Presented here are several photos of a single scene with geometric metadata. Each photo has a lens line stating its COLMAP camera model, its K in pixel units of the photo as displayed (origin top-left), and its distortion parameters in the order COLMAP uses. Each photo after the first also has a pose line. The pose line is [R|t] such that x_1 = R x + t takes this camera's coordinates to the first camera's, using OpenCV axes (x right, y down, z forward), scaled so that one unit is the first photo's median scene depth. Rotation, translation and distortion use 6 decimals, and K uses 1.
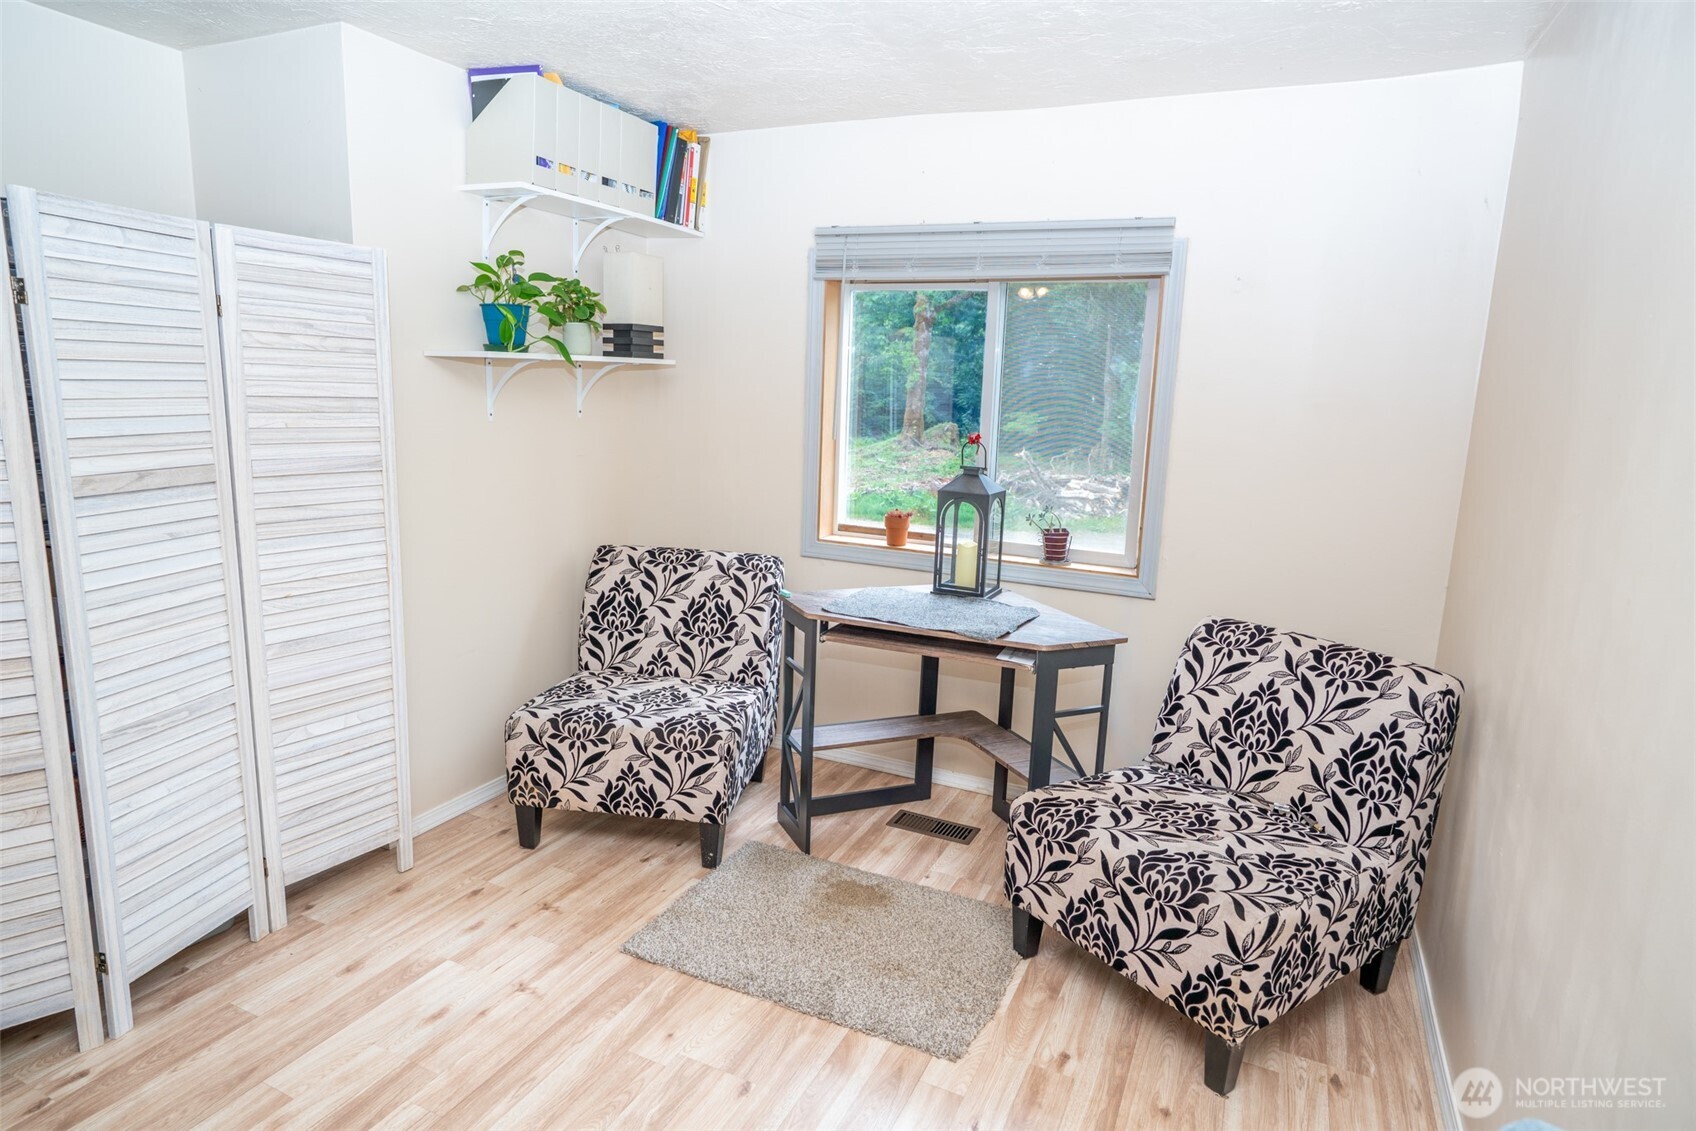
lens RADIAL K [[958.5, 0, 848.0], [0, 958.5, 565.5], [0, 0, 1]] dist [-0.022282, 0.000197]
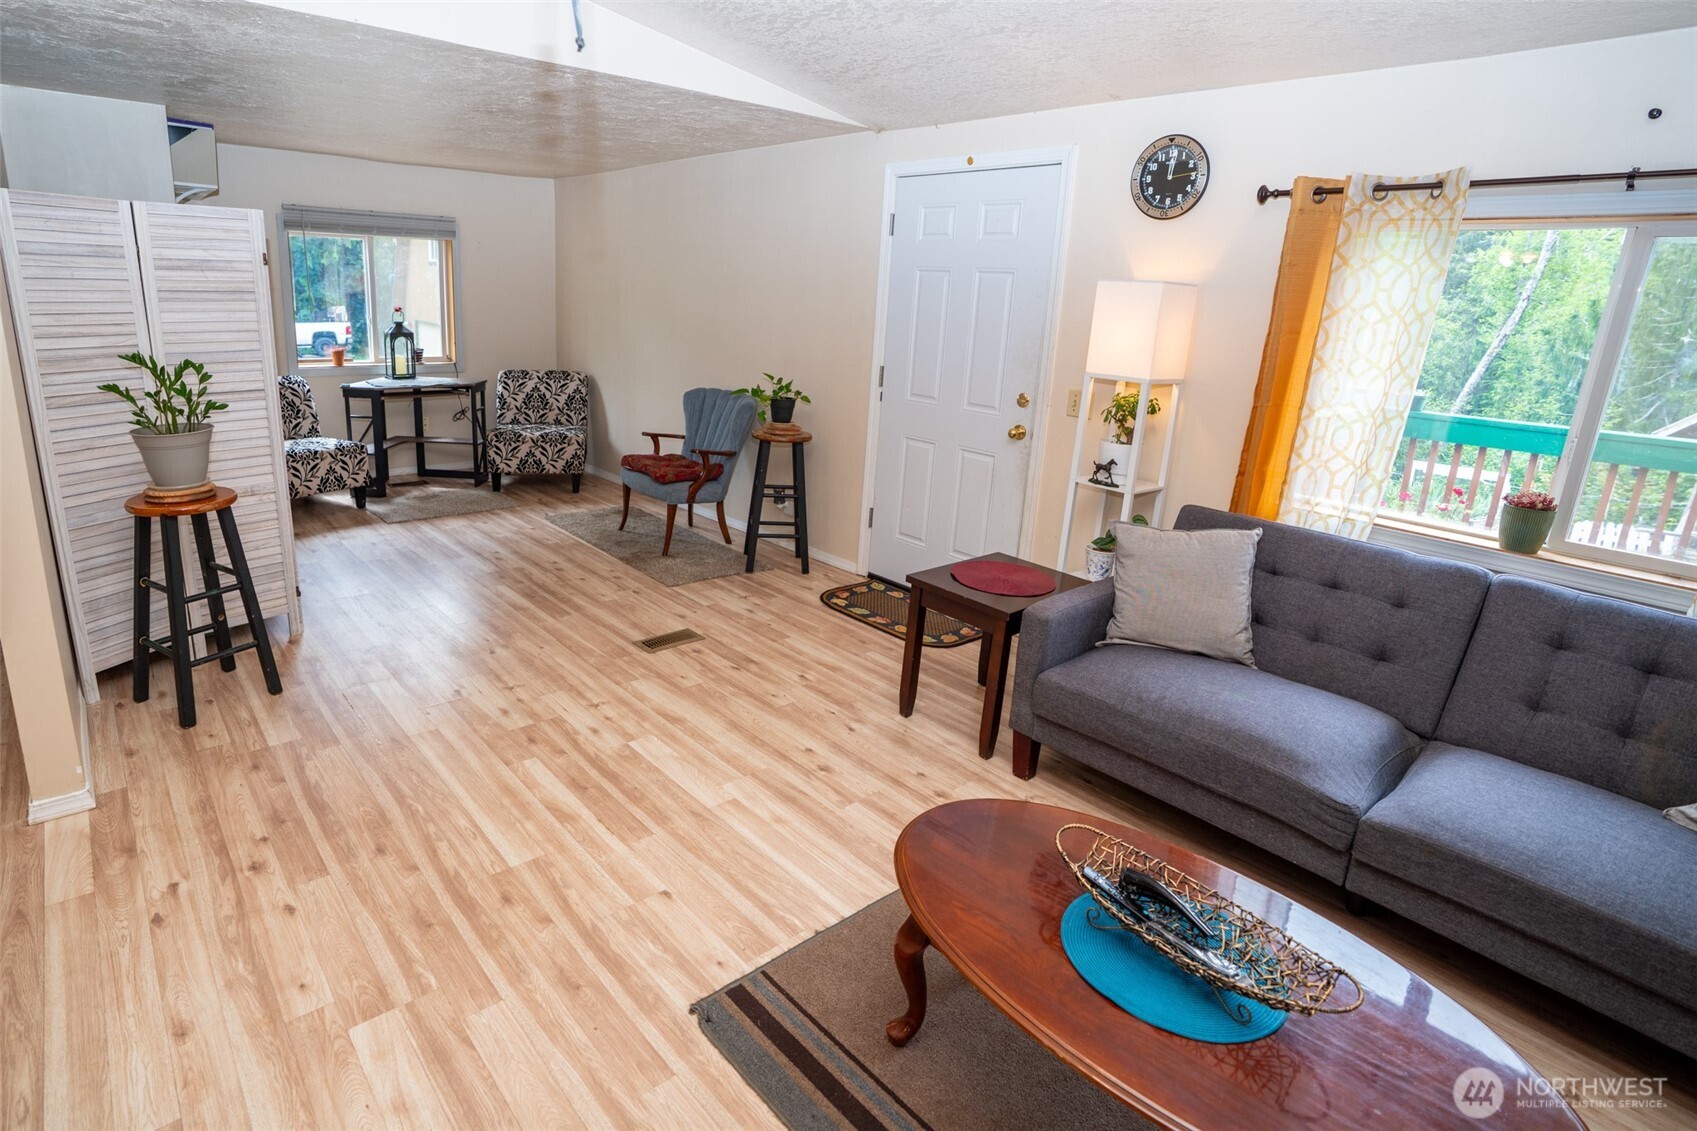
lens RADIAL K [[855.4, 0, 778.5], [0, 855.4, 529.4], [0, 0, 1]] dist [-0.092534, 0.035188]
pose [[0.415438, -0.253613, 0.873551, -1.581141], [0.139996, 0.966731, 0.214087, 0.089296], [-0.898784, 0.033354, 0.437122, -0.787018]]
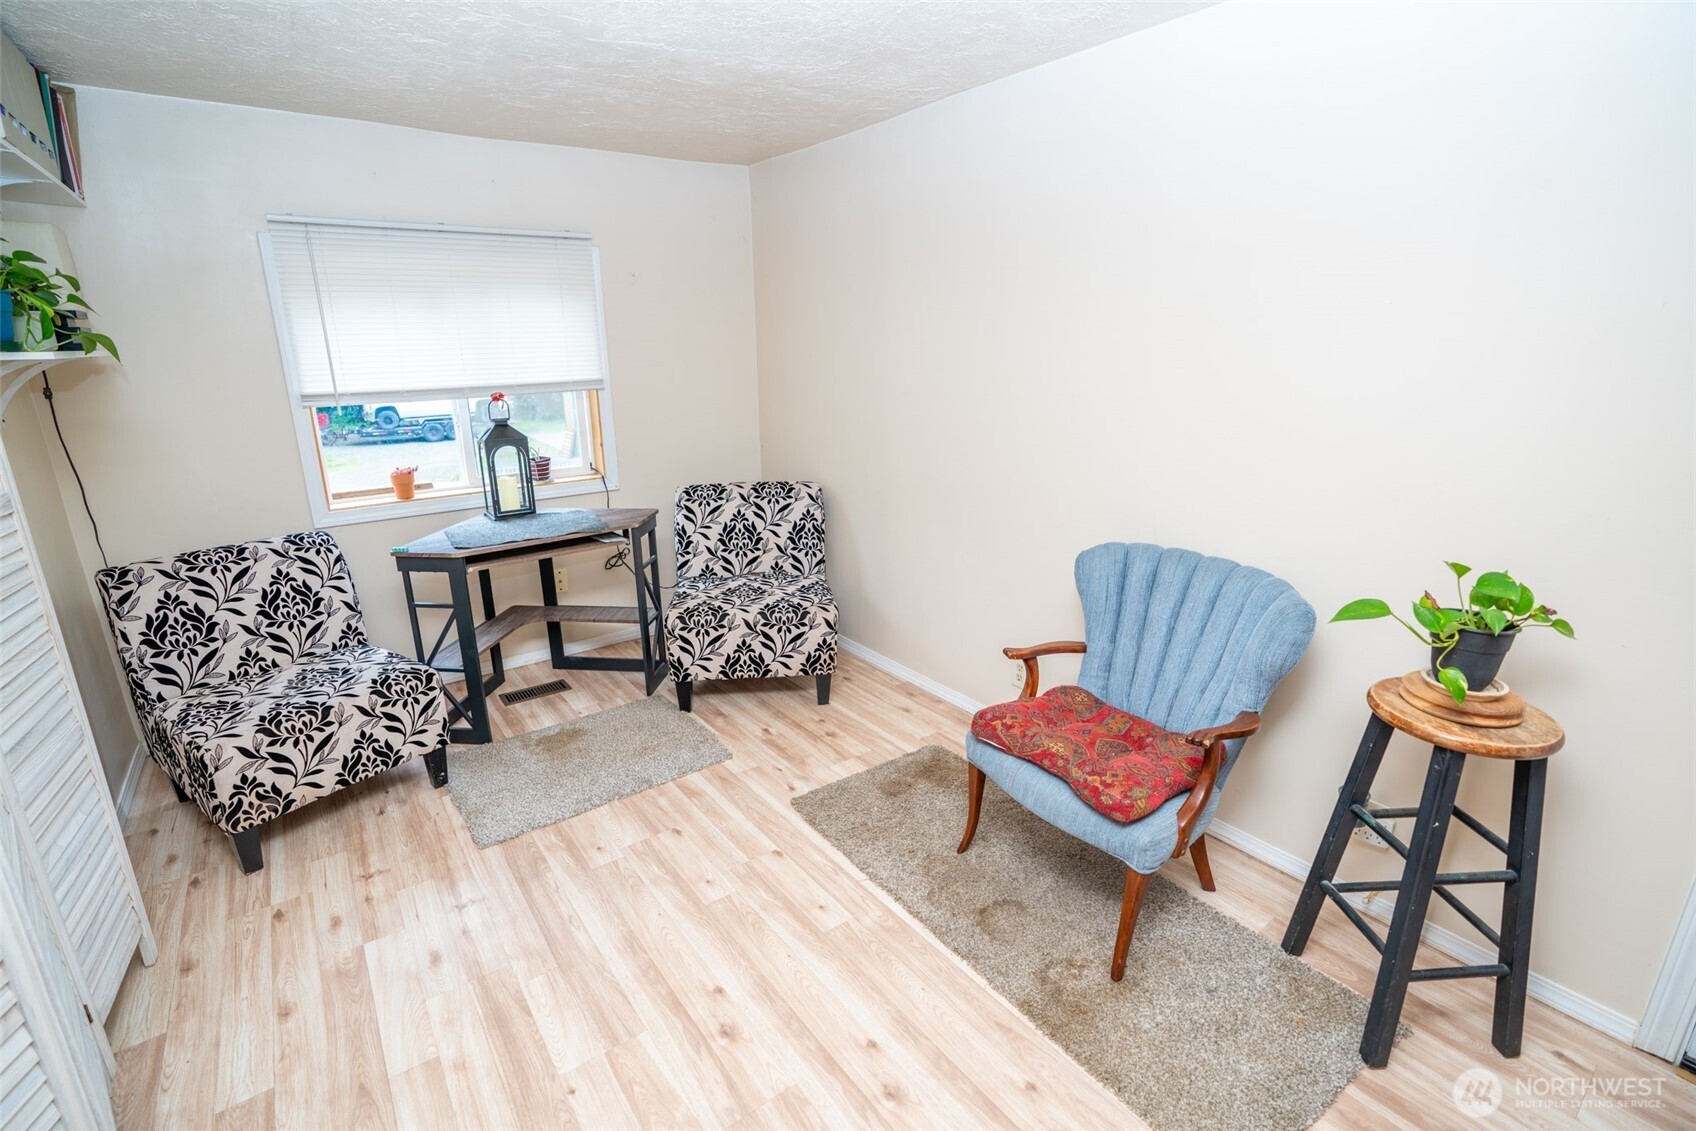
lens RADIAL K [[779.7, 0, 850.2], [0, 779.7, 561.2], [0, 0, 1]] dist [-0.066257, 0.024114]
pose [[0.467692, -0.281340, 0.837921, -0.663768], [0.193634, 0.957575, 0.213436, -0.054833], [-0.862421, 0.062427, 0.502328, 0.087324]]
